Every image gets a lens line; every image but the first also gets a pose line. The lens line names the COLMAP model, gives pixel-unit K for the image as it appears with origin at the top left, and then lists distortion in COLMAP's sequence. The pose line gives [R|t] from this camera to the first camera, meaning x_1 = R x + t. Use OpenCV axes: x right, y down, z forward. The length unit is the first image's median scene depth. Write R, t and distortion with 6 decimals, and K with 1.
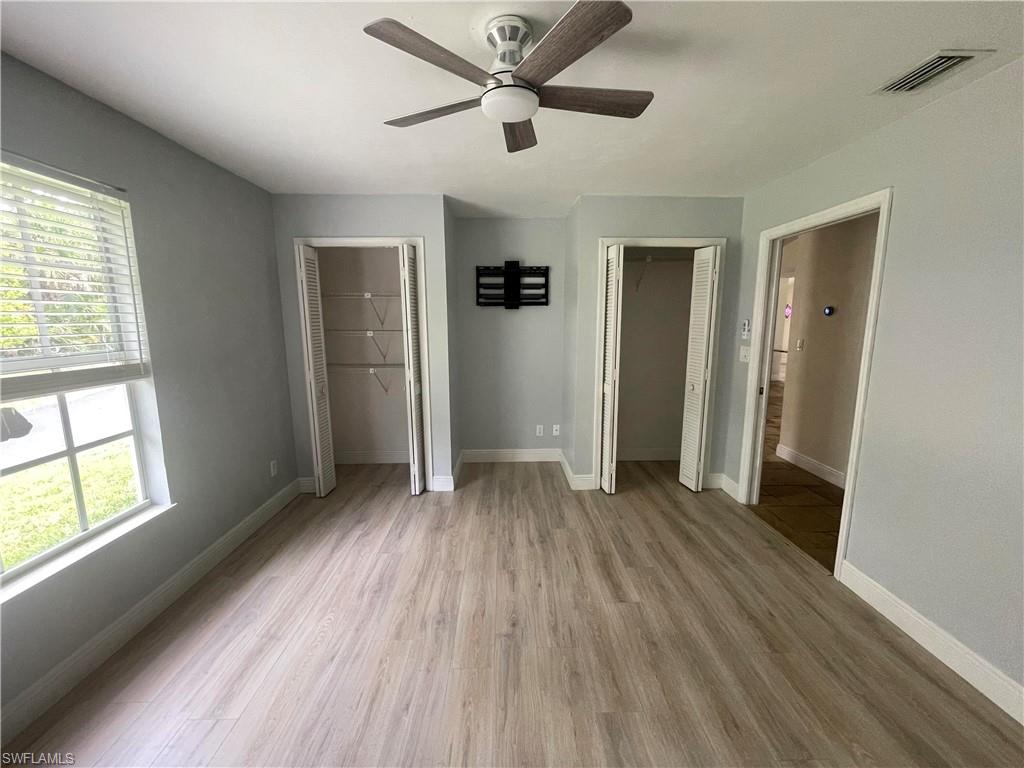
lens RADIAL K [[418.6, 0, 514.1], [0, 418.6, 383.6], [0, 0, 1]] dist [-0.000507, 0.000353]
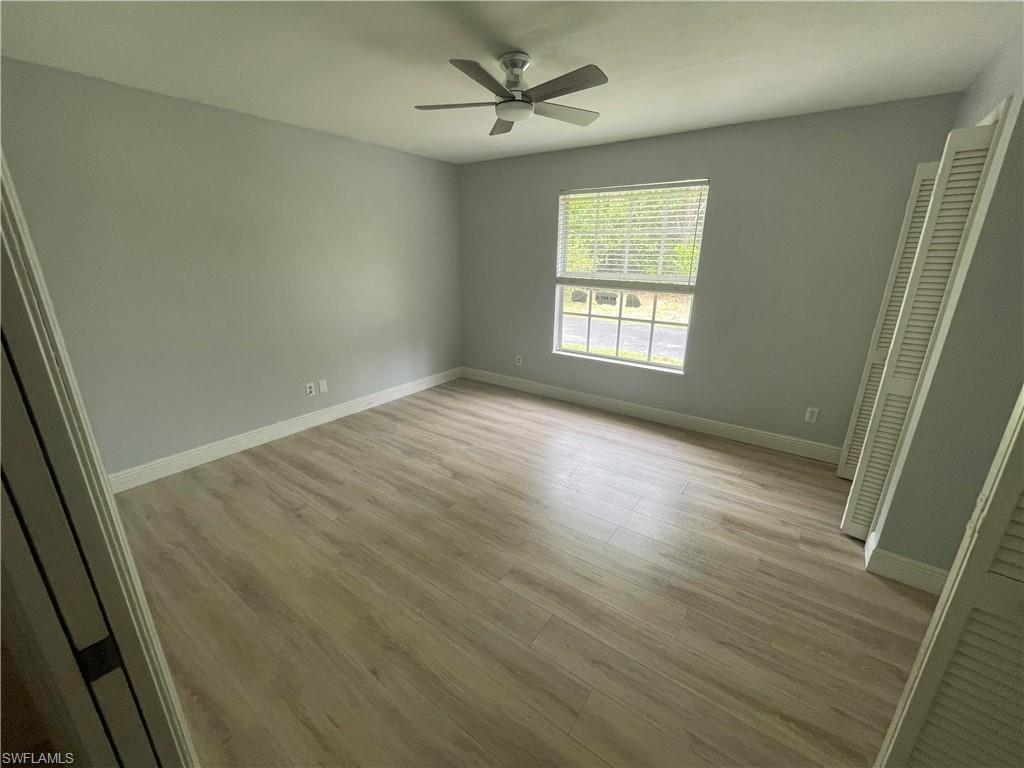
lens RADIAL K [[418.6, 0, 515.4], [0, 418.6, 385.8], [0, 0, 1]] dist [-0.000507, 0.000353]
pose [[-0.604584, 0.237796, -0.760218, 0.867572], [-0.132838, 0.910933, 0.390583, -0.229246], [0.785387, 0.337126, -0.519147, 1.351936]]
